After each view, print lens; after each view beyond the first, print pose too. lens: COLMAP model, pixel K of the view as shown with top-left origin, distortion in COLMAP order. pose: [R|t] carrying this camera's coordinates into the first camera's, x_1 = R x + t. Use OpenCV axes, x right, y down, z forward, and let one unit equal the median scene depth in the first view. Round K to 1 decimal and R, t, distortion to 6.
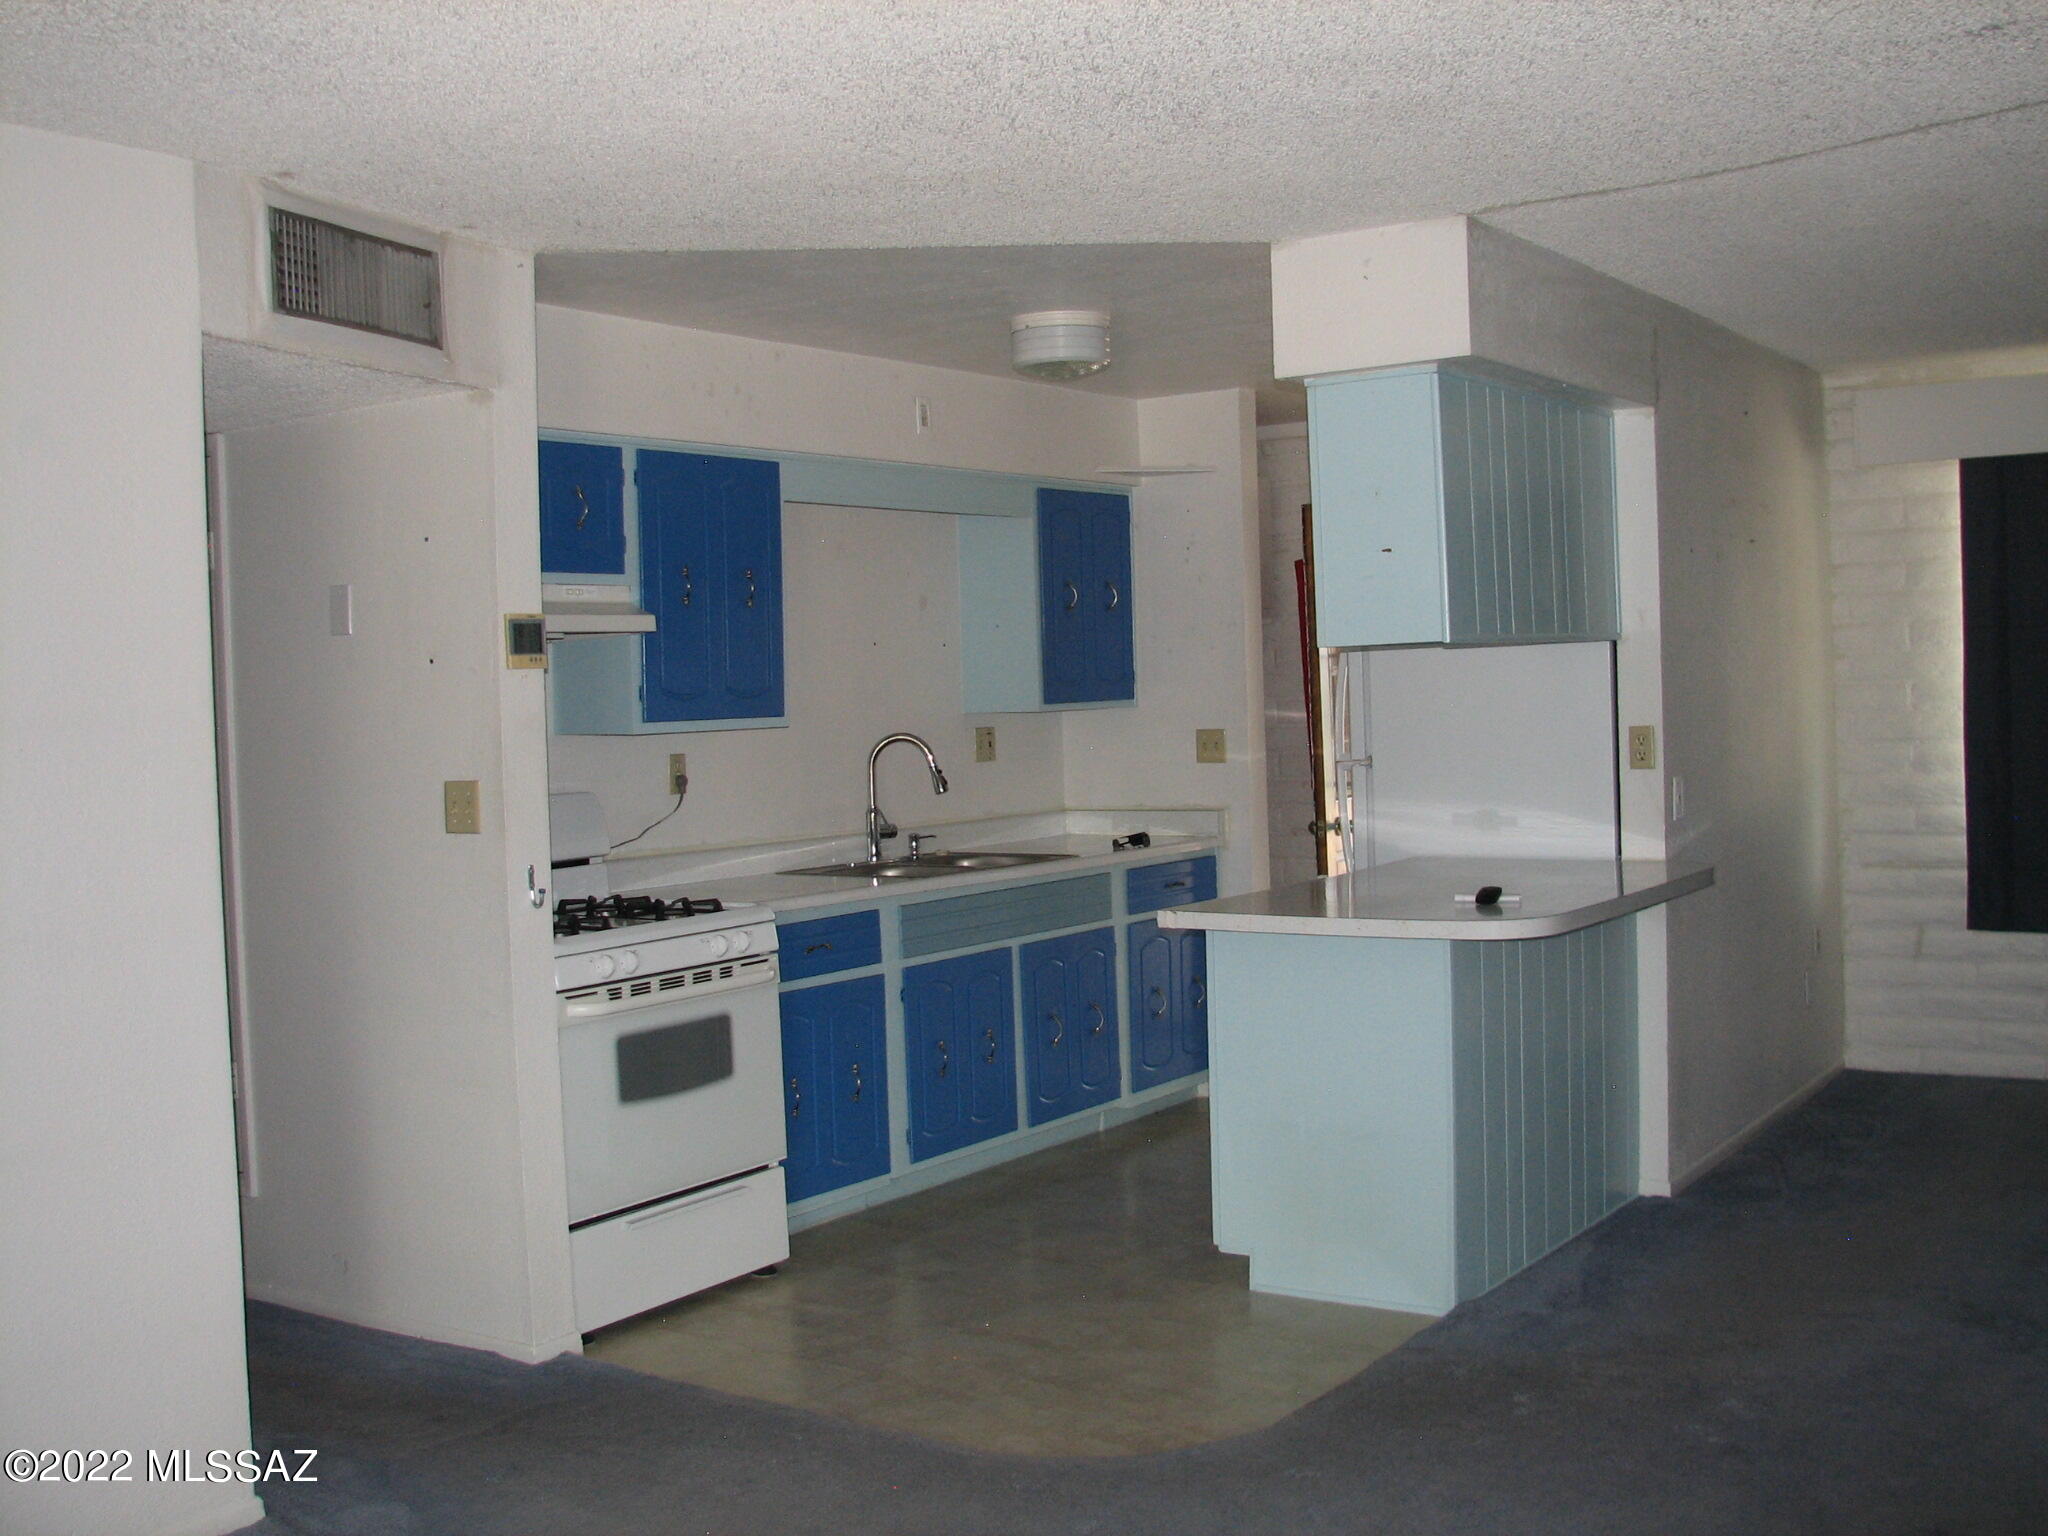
lens RADIAL K [[2215.7, 0, 1030.9], [0, 2215.7, 773.8], [0, 0, 1]] dist [-0.117647, 0.000000]
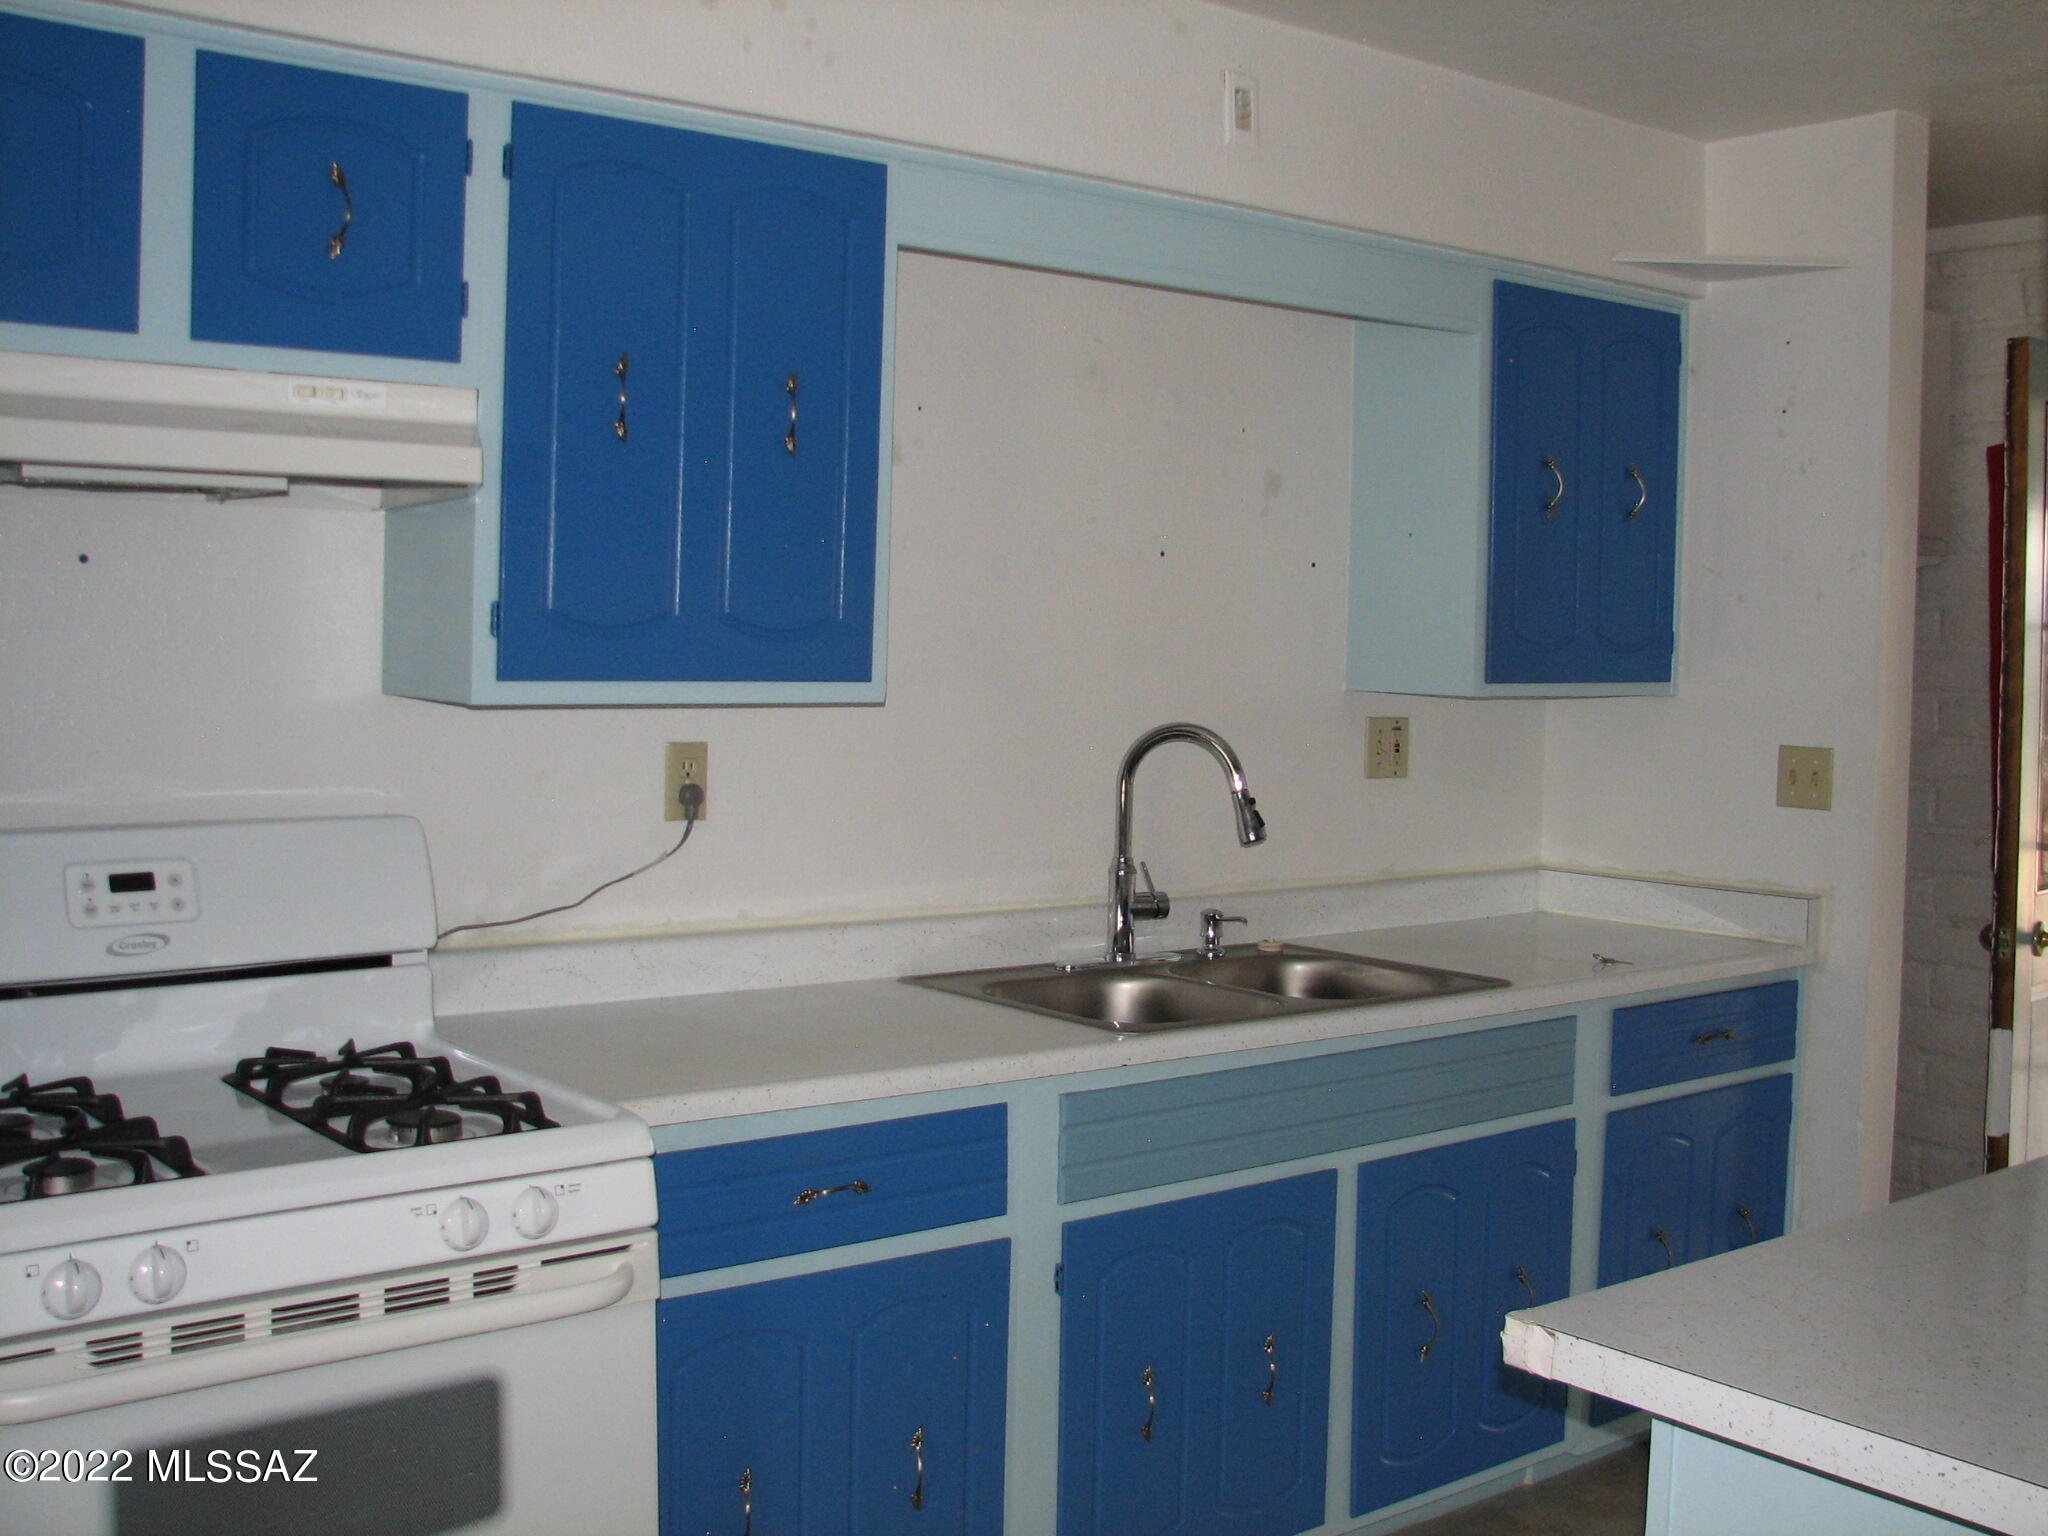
lens RADIAL K [[2215.7, 0, 1020.4], [0, 2215.7, 762.7], [0, 0, 1]] dist [-0.117647, 0.000000]
pose [[0.956127, 0.066831, -0.285228, 0.054681], [-0.061431, 0.997723, 0.027847, -0.021088], [0.286439, -0.009104, 0.958055, 0.476623]]
